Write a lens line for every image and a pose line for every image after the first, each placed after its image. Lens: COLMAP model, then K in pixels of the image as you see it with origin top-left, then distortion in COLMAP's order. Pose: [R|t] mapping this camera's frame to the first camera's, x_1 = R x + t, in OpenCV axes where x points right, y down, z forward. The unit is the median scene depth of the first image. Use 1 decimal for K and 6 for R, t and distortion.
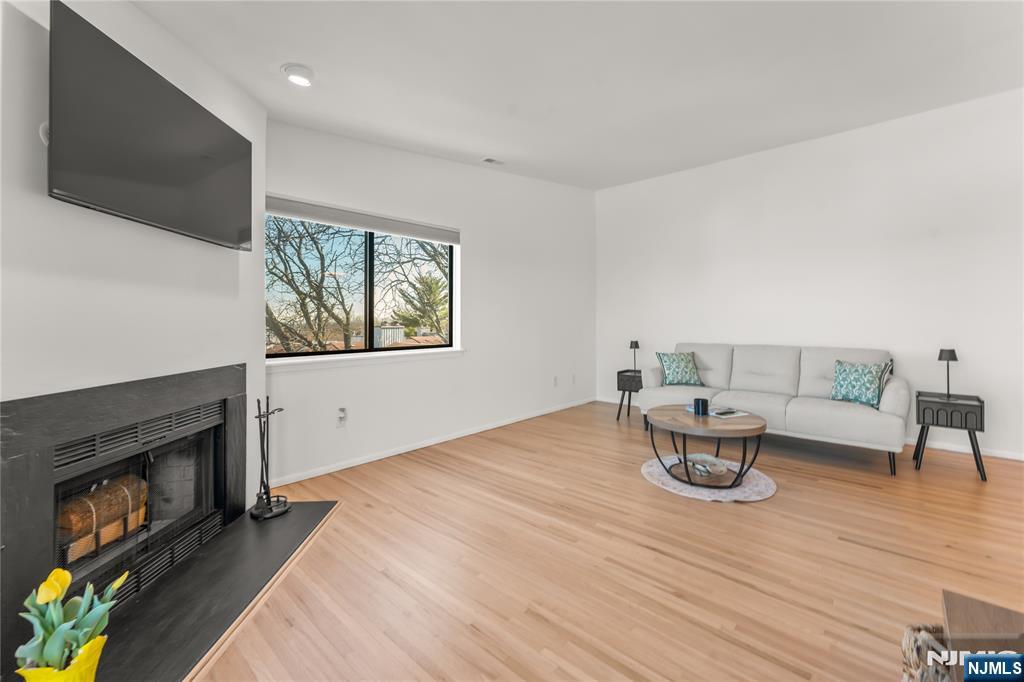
lens RADIAL K [[418.3, 0, 519.8], [0, 418.3, 319.8], [0, 0, 1]] dist [-0.007564, -0.000336]
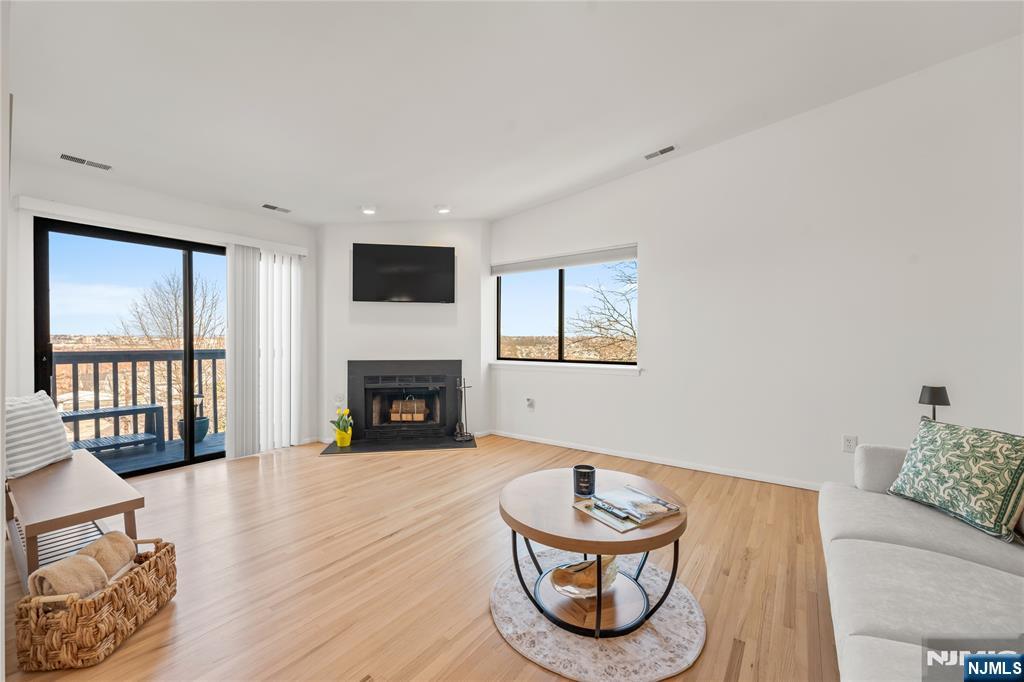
lens RADIAL K [[406.7, 0, 511.8], [0, 406.7, 339.4], [0, 0, 1]] dist [-0.000107, -0.000729]
pose [[0.111540, 0.005670, -0.993744, 1.295032], [0.002607, 0.999979, 0.005999, -0.003055], [0.993756, -0.003259, 0.111523, 1.051876]]
